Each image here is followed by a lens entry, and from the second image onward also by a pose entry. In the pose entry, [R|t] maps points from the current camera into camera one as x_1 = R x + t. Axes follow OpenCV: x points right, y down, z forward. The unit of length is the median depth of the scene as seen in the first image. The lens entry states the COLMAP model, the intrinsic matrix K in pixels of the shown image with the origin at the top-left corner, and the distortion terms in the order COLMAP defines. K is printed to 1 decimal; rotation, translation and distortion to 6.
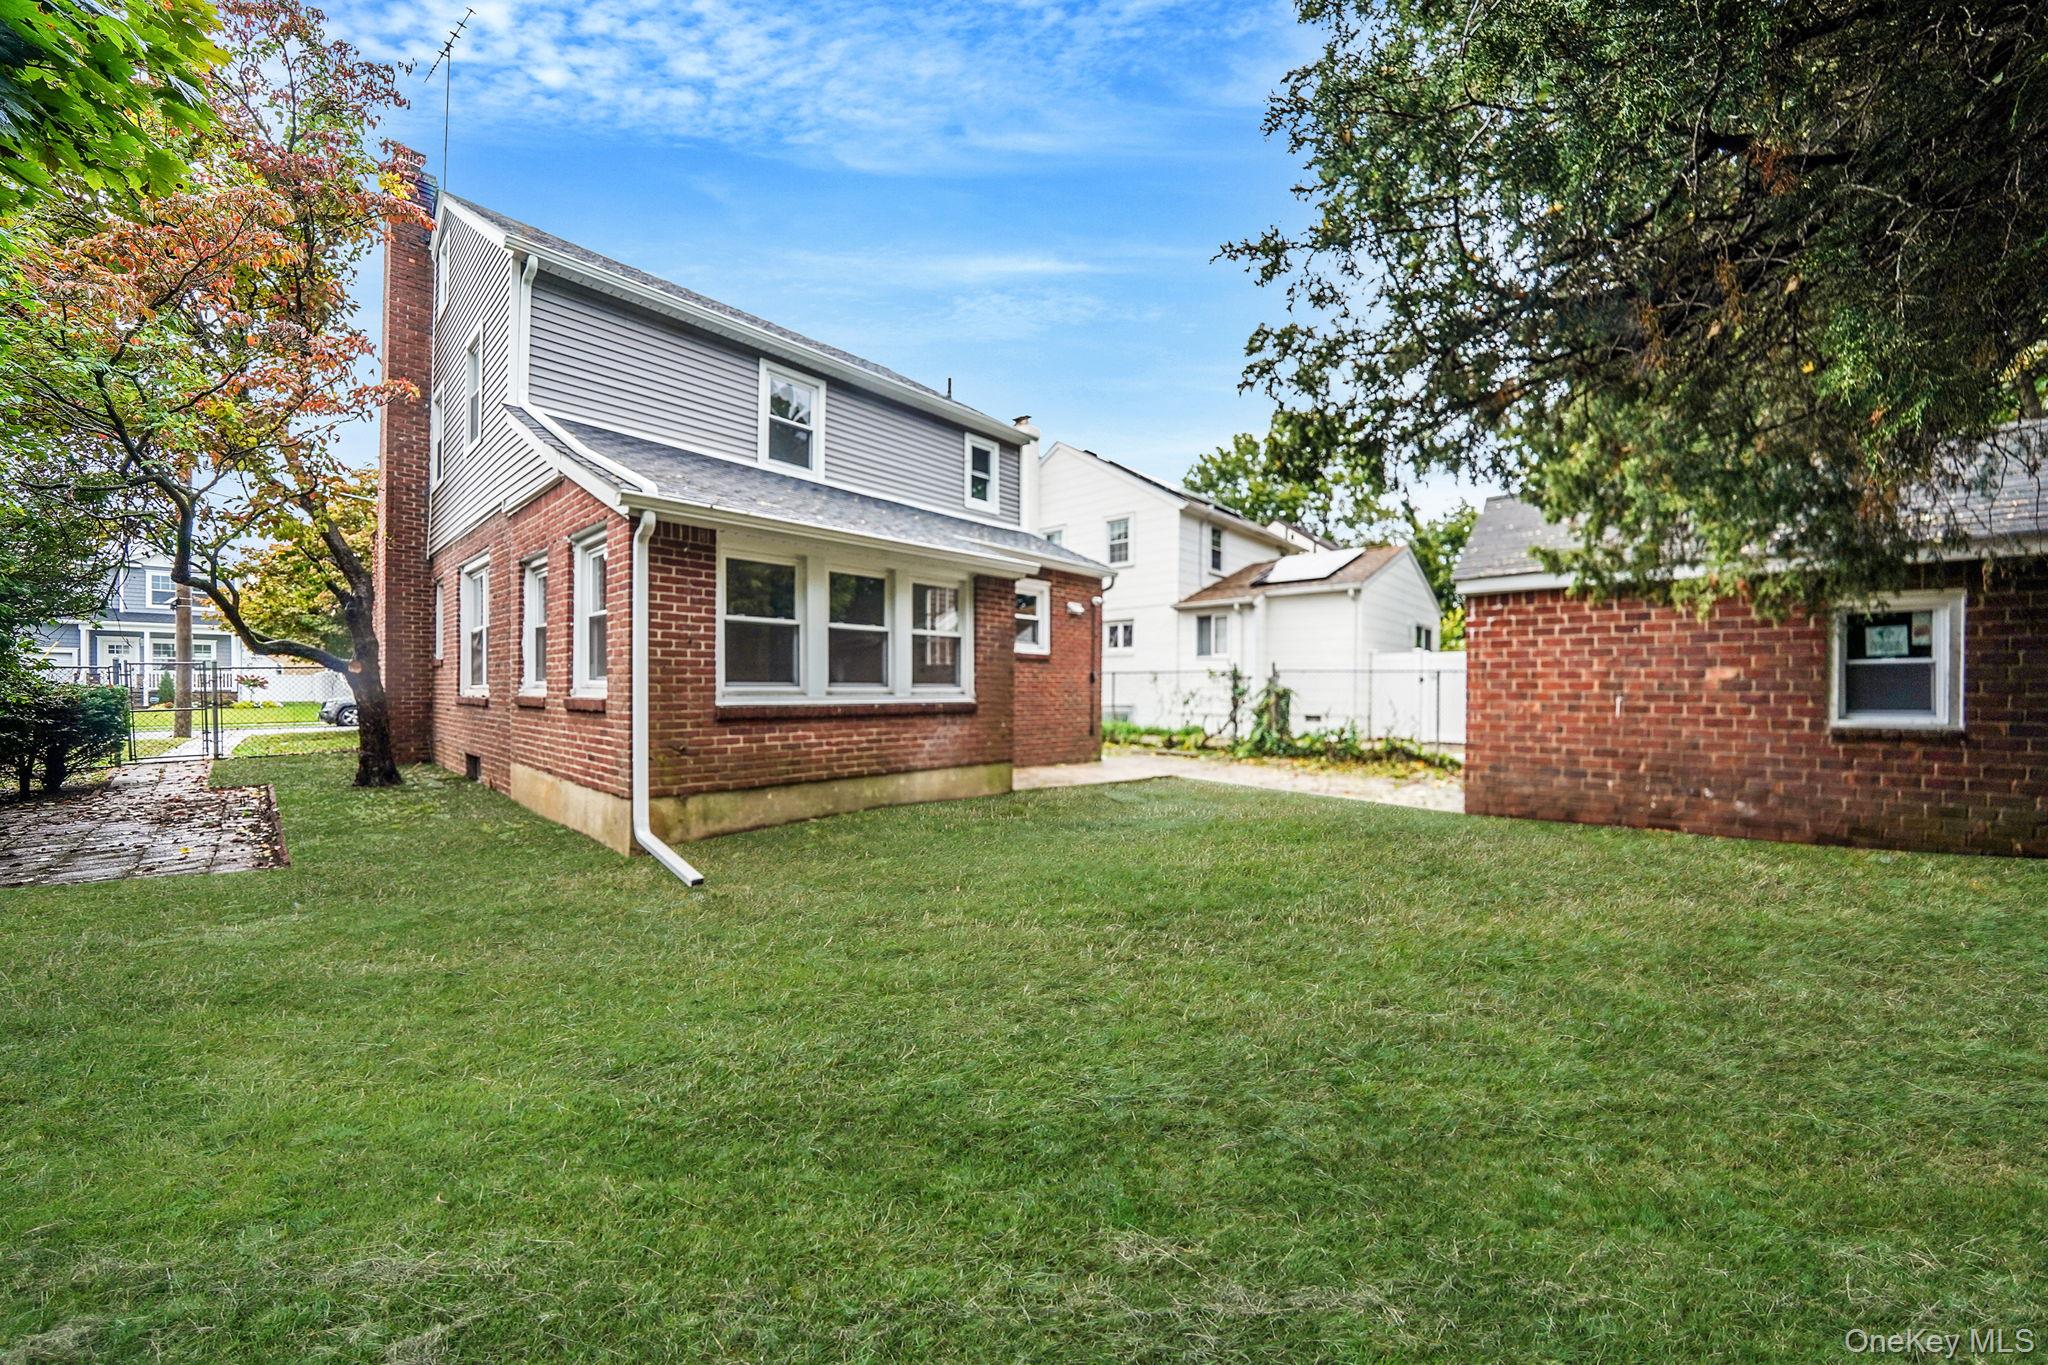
lens RADIAL K [[716.1, 0, 1023.0], [0, 716.1, 683.8], [0, 0, 1]] dist [-0.000110, -0.000101]
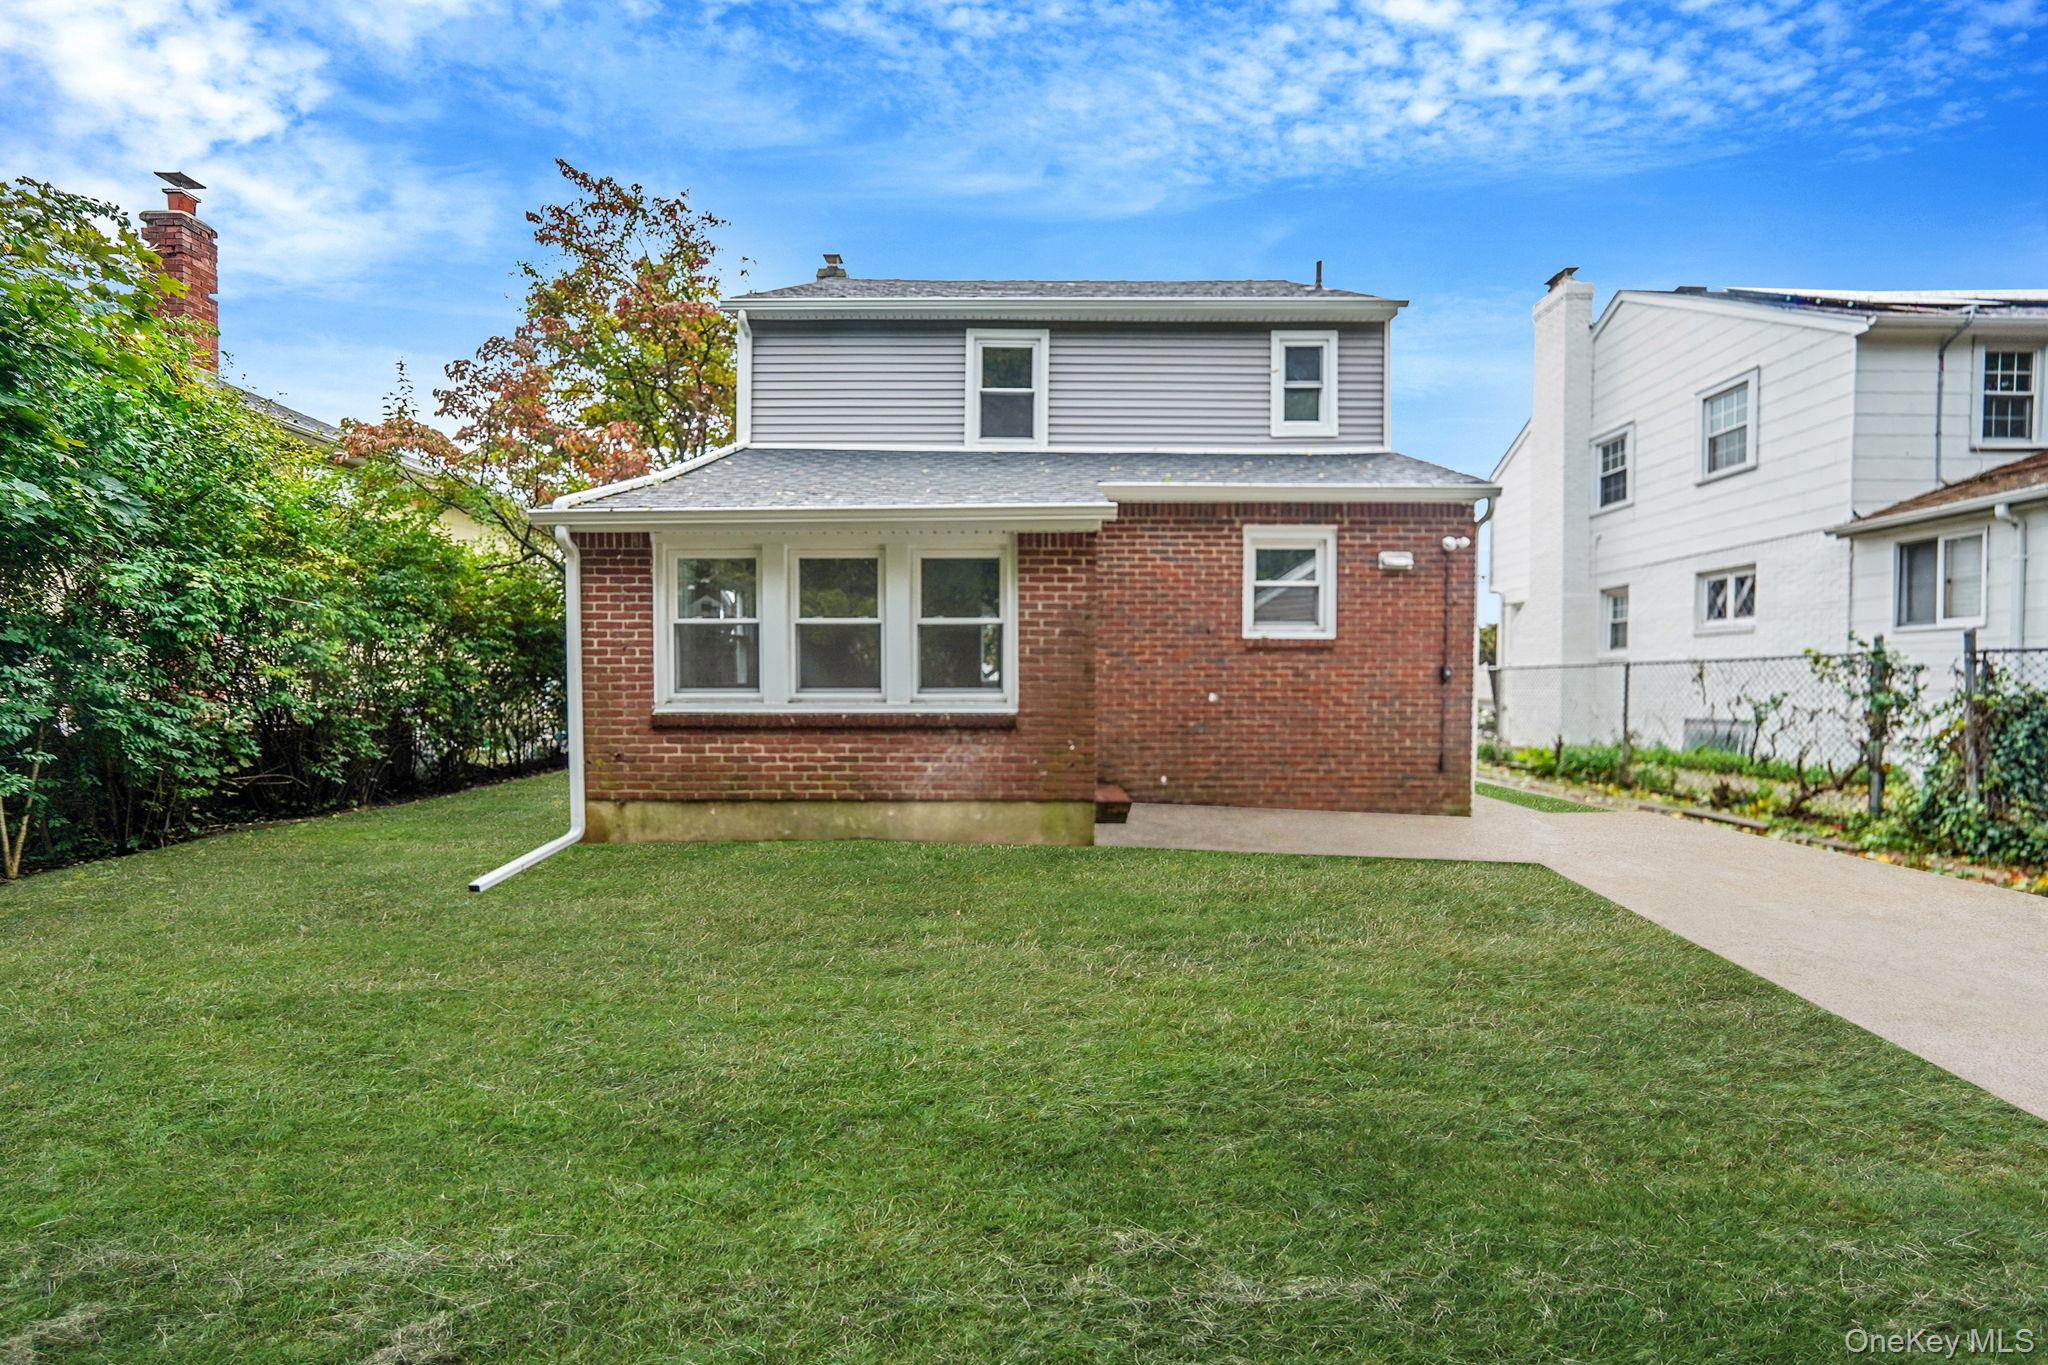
lens RADIAL K [[775.0, 0, 1027.0], [0, 775.0, 695.5], [0, 0, 1]] dist [-0.011795, -0.000023]
pose [[0.677403, 0.000183, -0.735612, 0.542214], [0.006963, 0.999954, 0.006660, 0.002899], [0.735579, -0.009634, 0.677370, 0.518384]]
